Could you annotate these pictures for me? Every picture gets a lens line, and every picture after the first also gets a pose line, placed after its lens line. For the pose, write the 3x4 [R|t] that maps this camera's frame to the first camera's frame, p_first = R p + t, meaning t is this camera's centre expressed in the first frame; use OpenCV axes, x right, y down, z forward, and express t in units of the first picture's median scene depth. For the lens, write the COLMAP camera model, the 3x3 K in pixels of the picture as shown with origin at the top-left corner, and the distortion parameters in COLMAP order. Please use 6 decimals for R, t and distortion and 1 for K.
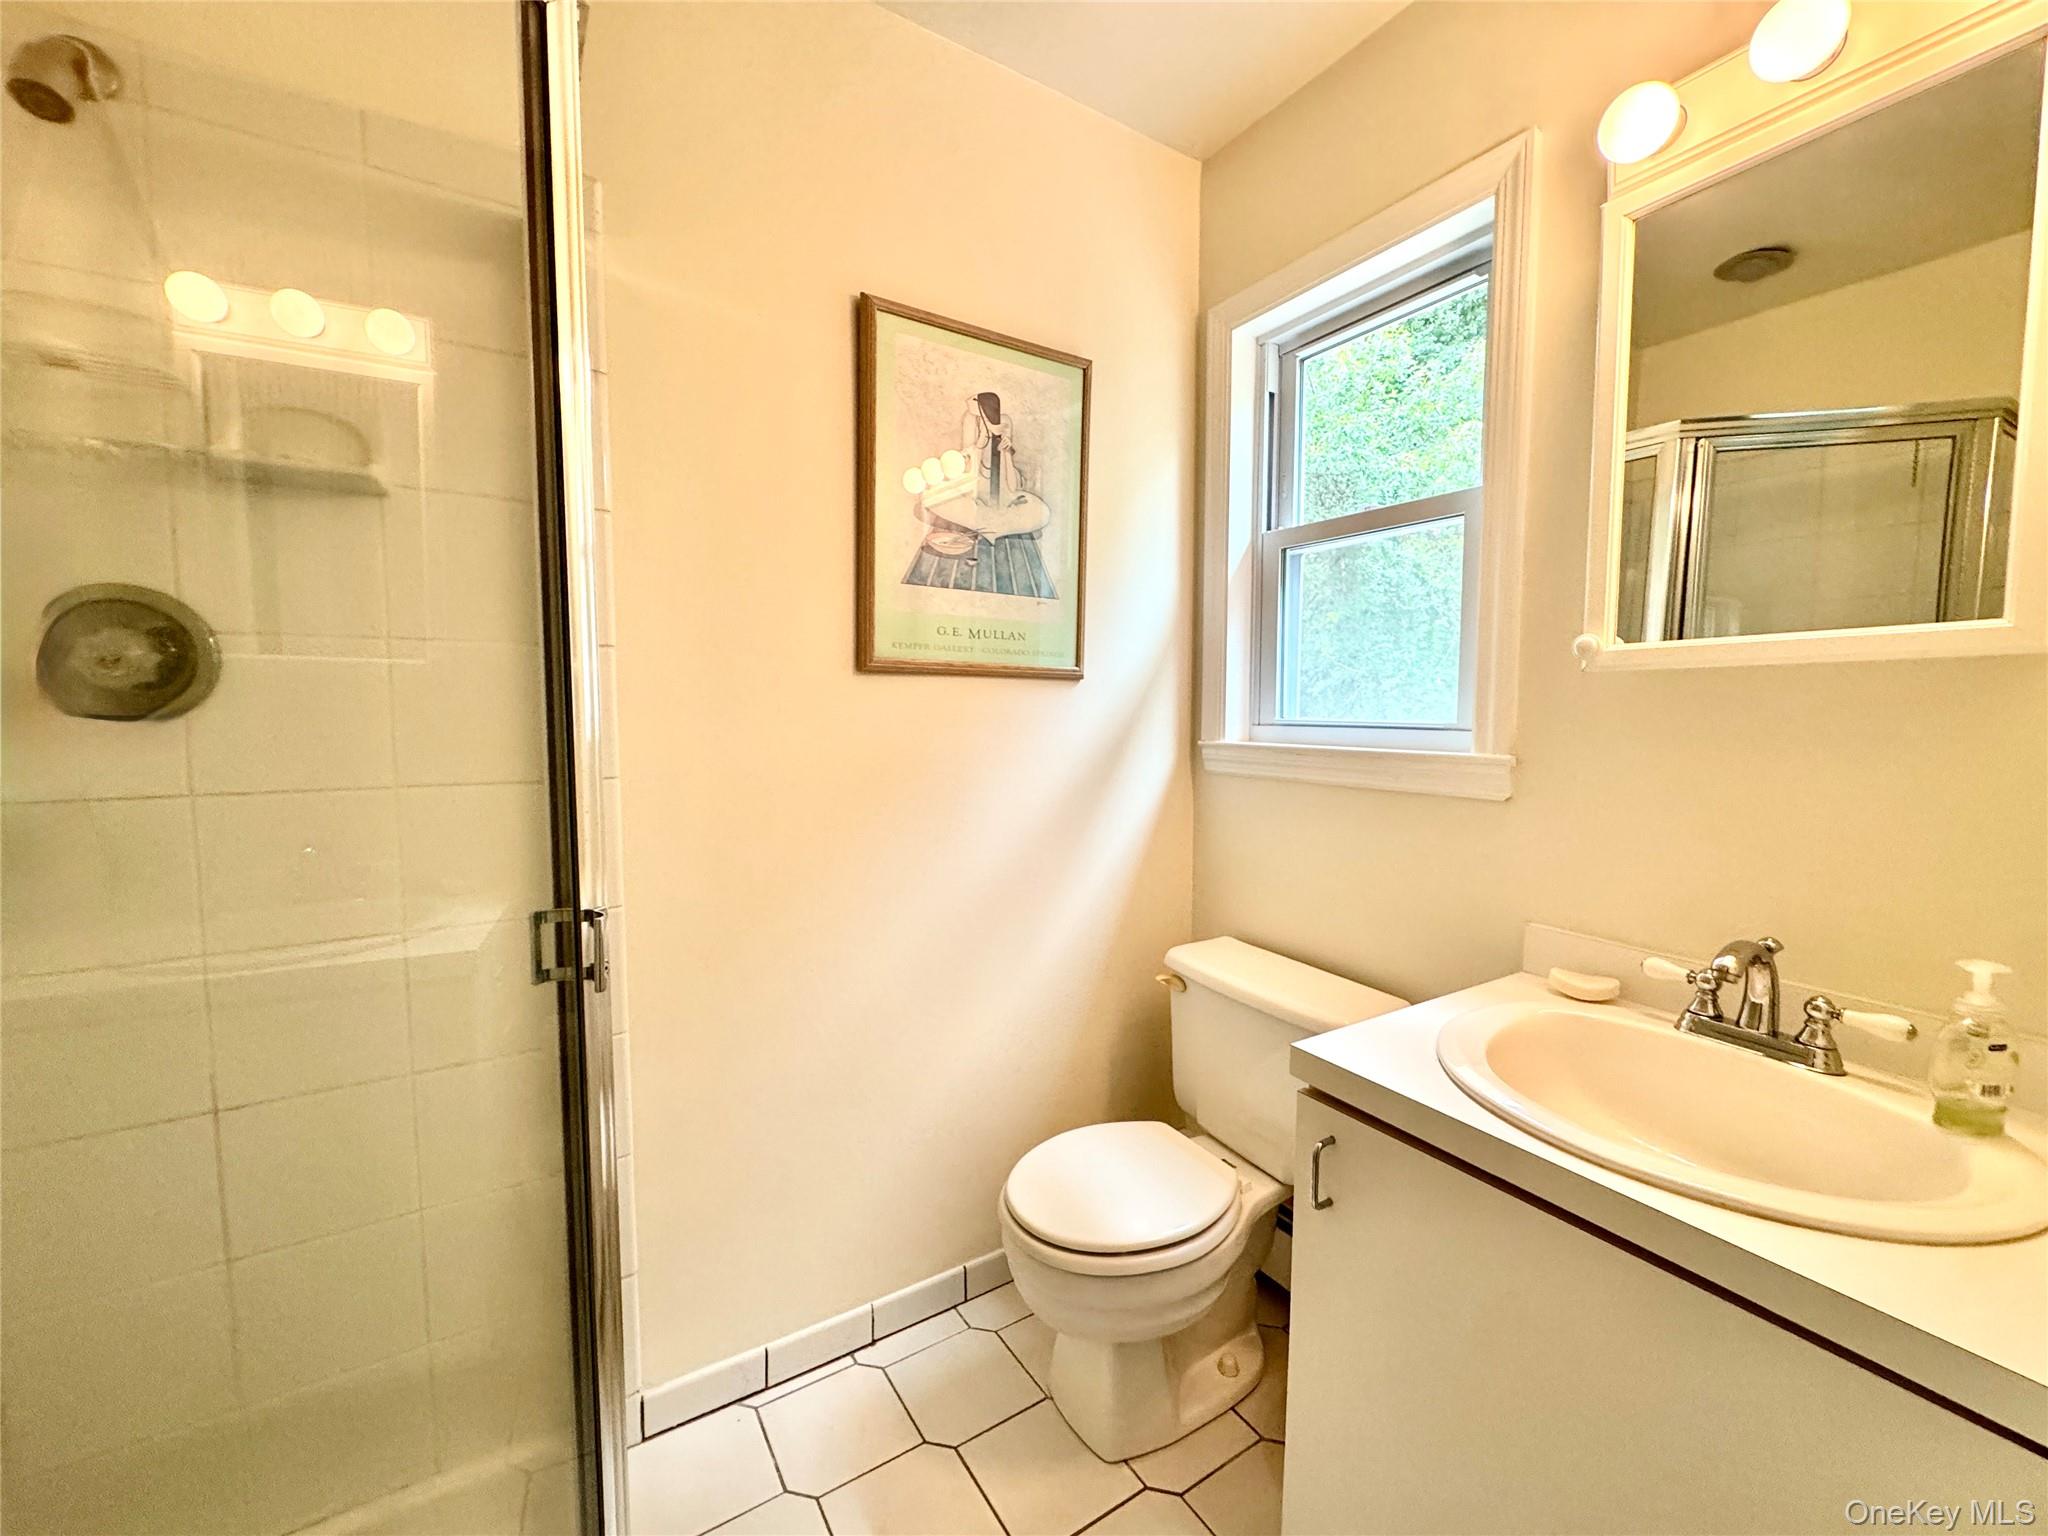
lens RADIAL K [[817.7, 0, 1021.7], [0, 817.7, 769.4], [0, 0, 1]] dist [-0.003629, -0.000166]
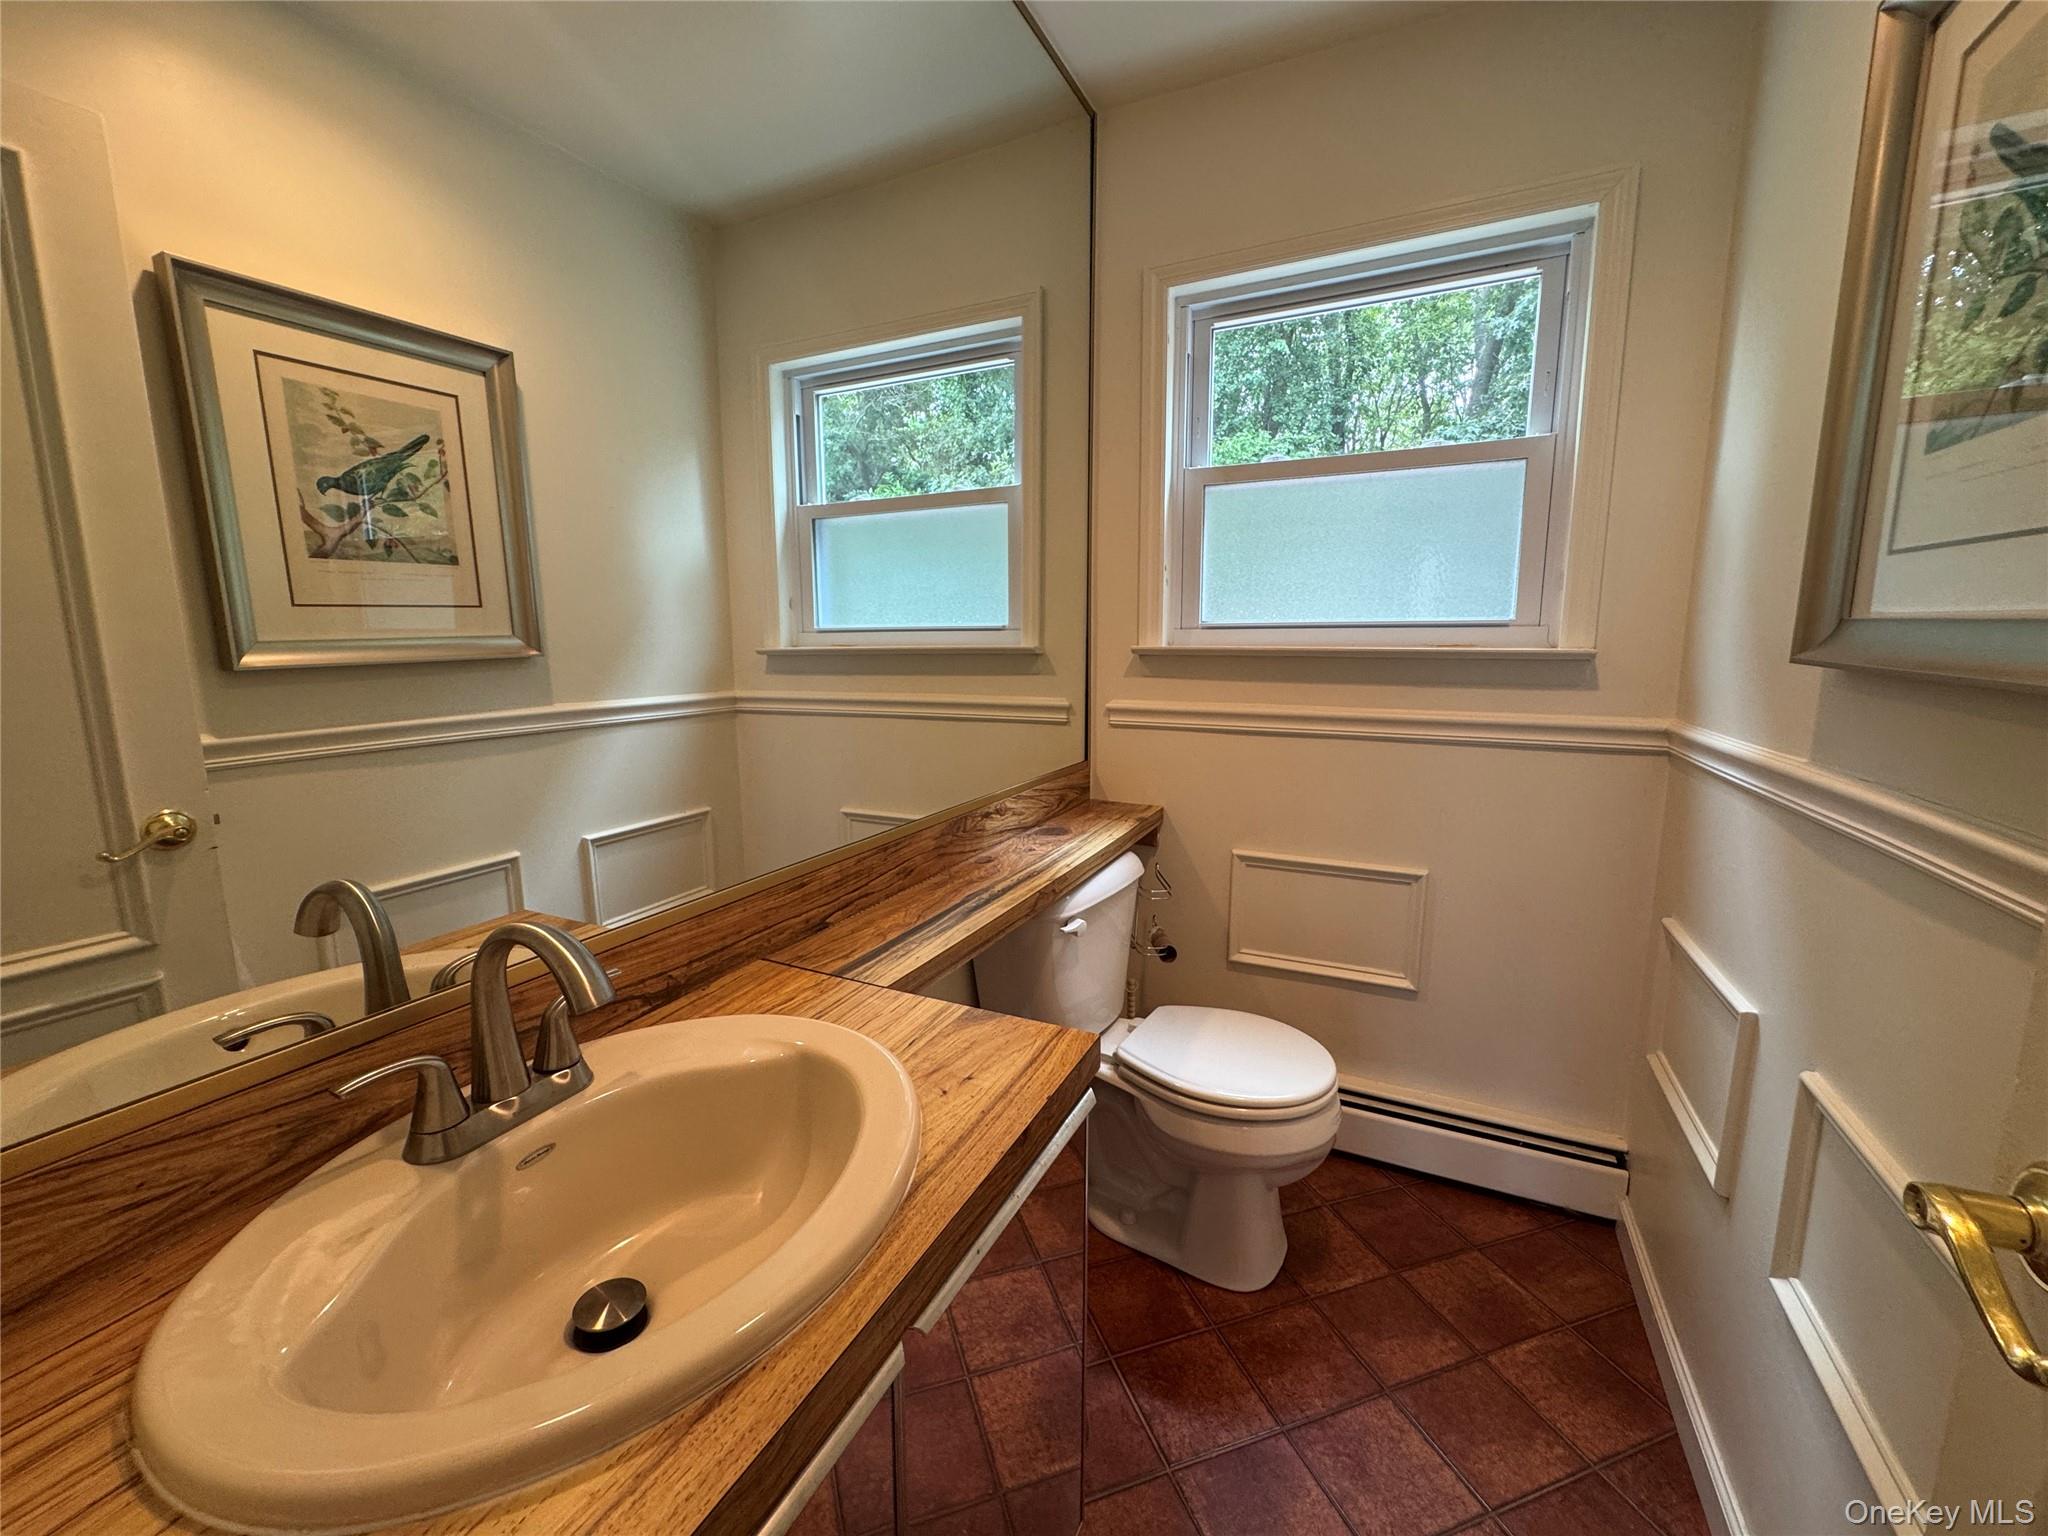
lens RADIAL K [[817.7, 0, 1024.7], [0, 817.7, 767.9], [0, 0, 1]] dist [-0.003629, -0.000166]
pose [[0.853060, -0.093995, 0.513278, -0.127814], [0.051061, 0.993958, 0.097158, 0.032986], [-0.519309, -0.056673, 0.852705, -0.401336]]
